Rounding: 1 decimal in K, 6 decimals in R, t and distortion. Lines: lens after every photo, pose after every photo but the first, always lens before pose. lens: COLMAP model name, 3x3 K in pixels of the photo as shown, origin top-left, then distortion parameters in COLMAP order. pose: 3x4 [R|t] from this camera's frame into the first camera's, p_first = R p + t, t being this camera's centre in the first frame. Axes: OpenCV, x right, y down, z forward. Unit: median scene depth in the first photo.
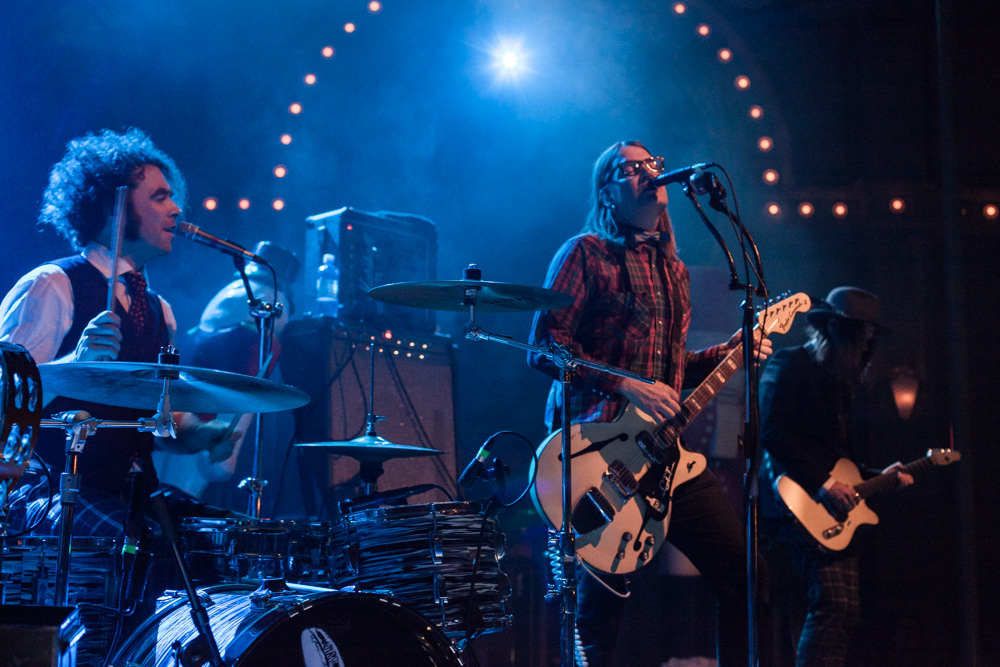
lens RADIAL K [[1373.1, 0, 500.0], [0, 1373.1, 333.5], [0, 0, 1]] dist [0.028159, 0.125411]
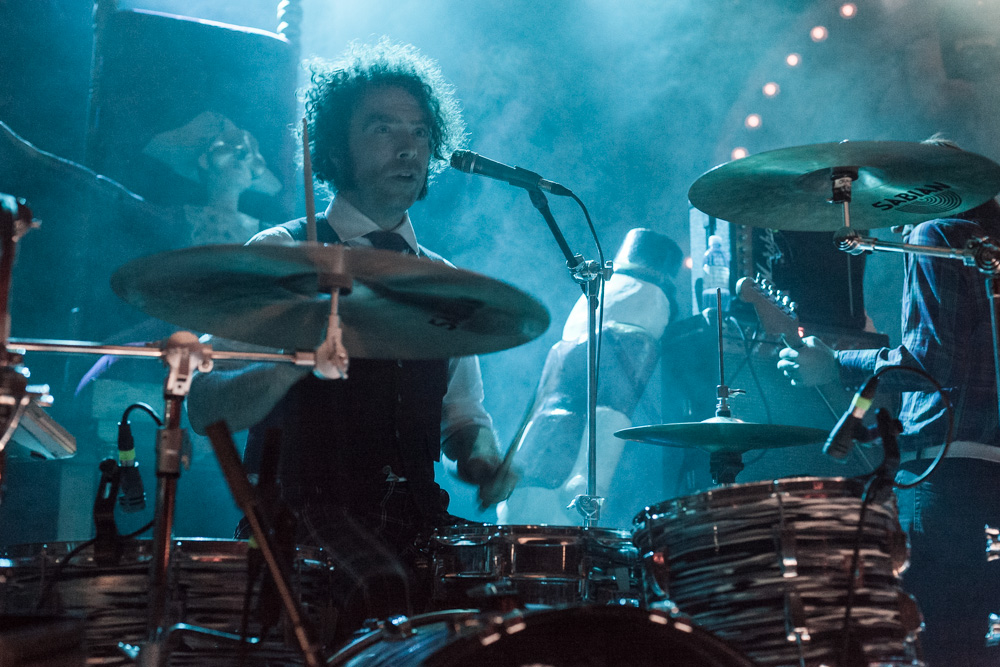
lens RADIAL K [[1464.8, 0, 538.3], [0, 1464.8, 329.1], [0, 0, 1]] dist [0.074676, -0.061468]
pose [[0.950575, -0.079134, -0.300242, 0.043385], [0.060856, 0.995706, -0.069762, 0.075860], [0.304473, 0.048043, 0.951309, 0.260648]]
